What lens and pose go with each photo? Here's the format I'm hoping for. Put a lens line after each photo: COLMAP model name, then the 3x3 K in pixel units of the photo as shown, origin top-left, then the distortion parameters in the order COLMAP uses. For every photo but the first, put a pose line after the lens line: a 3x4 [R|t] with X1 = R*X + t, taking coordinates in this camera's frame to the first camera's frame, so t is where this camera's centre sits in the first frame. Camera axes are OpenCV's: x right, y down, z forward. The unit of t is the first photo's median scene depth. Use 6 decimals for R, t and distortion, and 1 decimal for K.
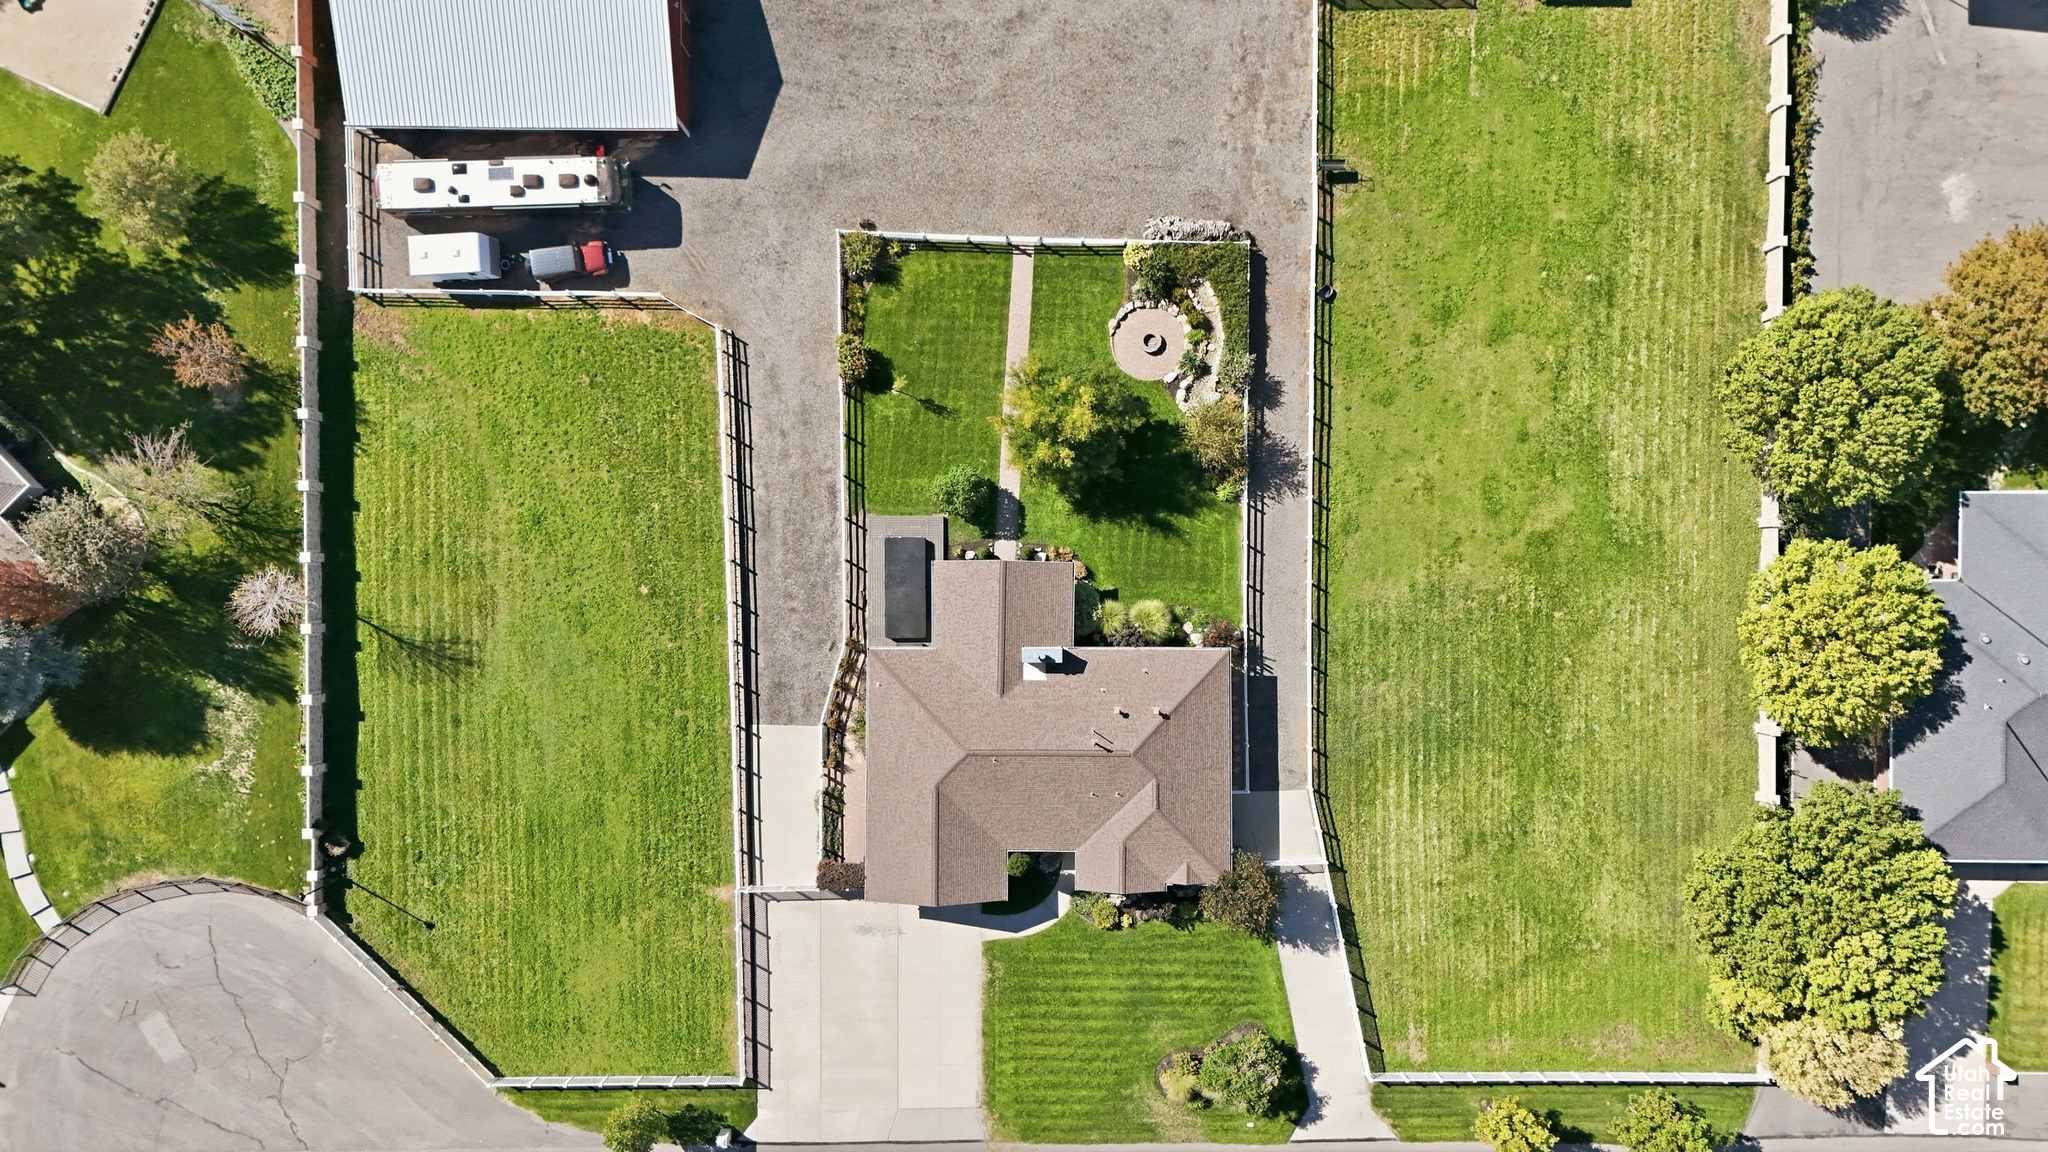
lens RADIAL K [[1498.8, 0, 1002.1], [0, 1498.8, 587.2], [0, 0, 1]] dist [0.063619, -0.061535]
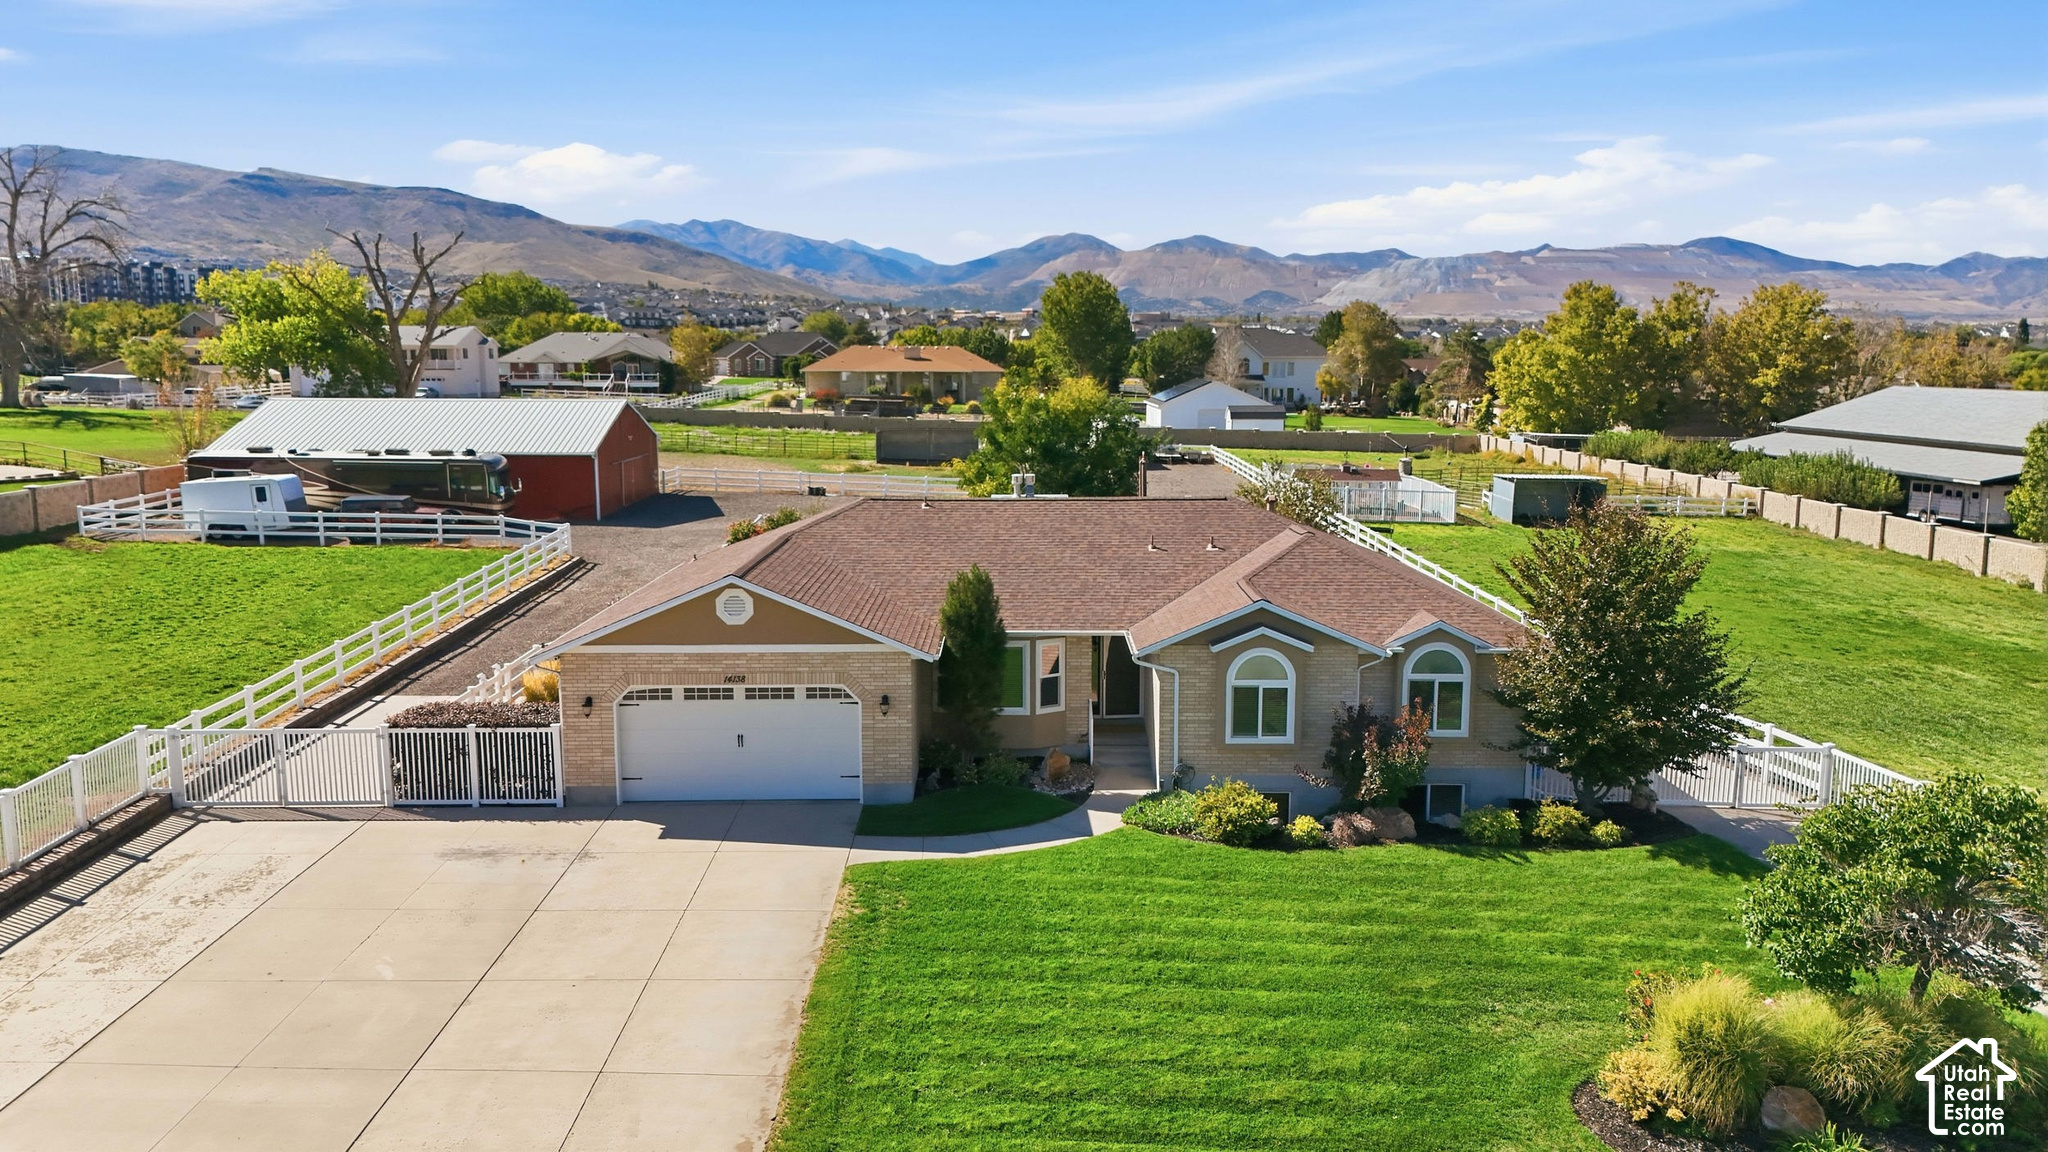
lens RADIAL K [[1498.8, 0, 1018.6], [0, 1498.8, 592.9], [0, 0, 1]] dist [0.063619, -0.061535]
pose [[0.999965, 0.003031, 0.007831, 0.018973], [0.007223, 0.165231, -0.986228, 0.525580], [-0.004283, 0.986250, 0.165203, 0.891954]]
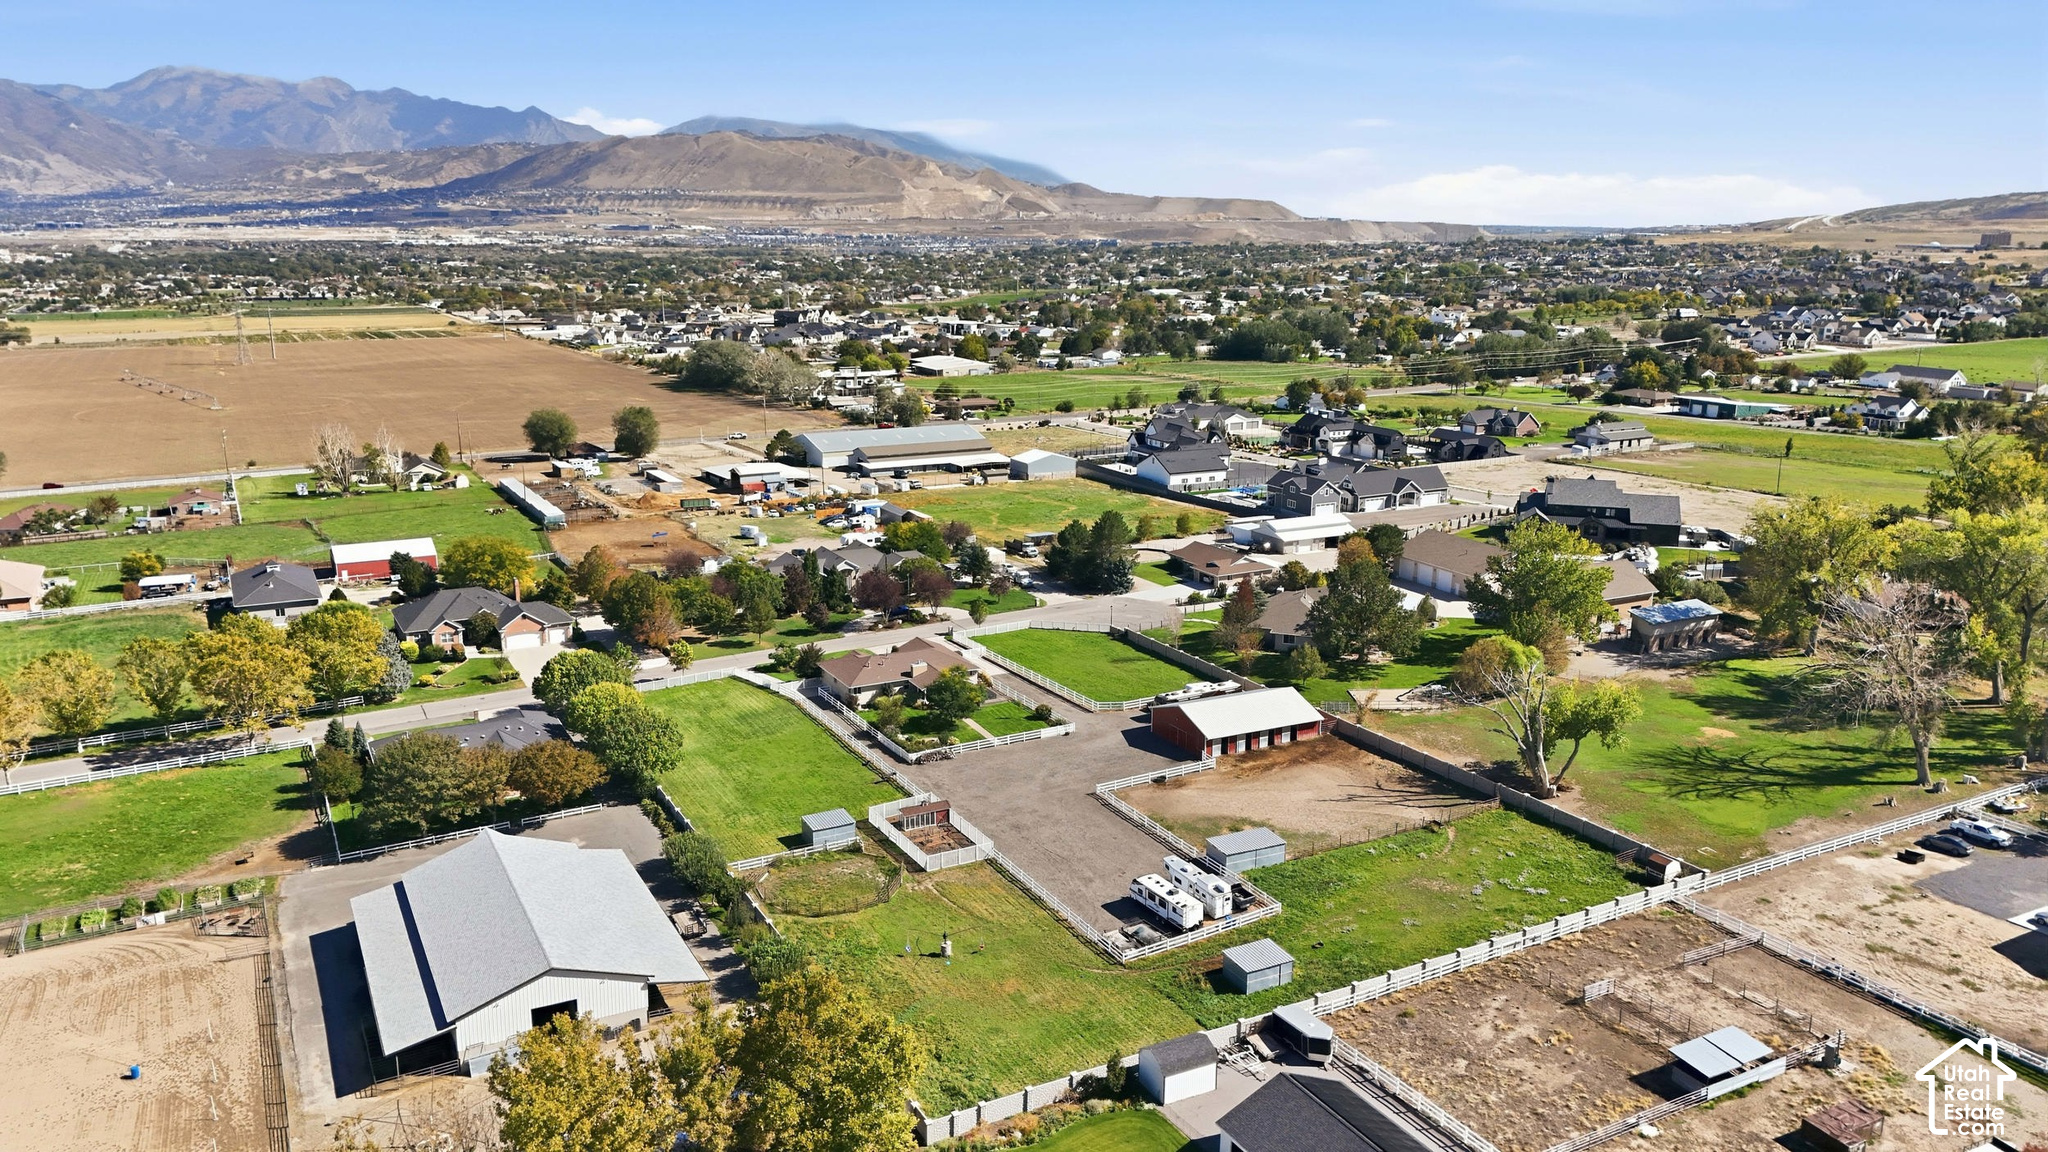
lens RADIAL K [[1498.8, 0, 1019.5], [0, 1498.8, 589.0], [0, 0, 1]] dist [0.063619, -0.061535]
pose [[-0.883779, 0.107349, -0.455424, 0.975692], [-0.467900, -0.206983, 0.859202, -2.097426], [-0.002031, 0.972437, 0.233156, 0.254316]]
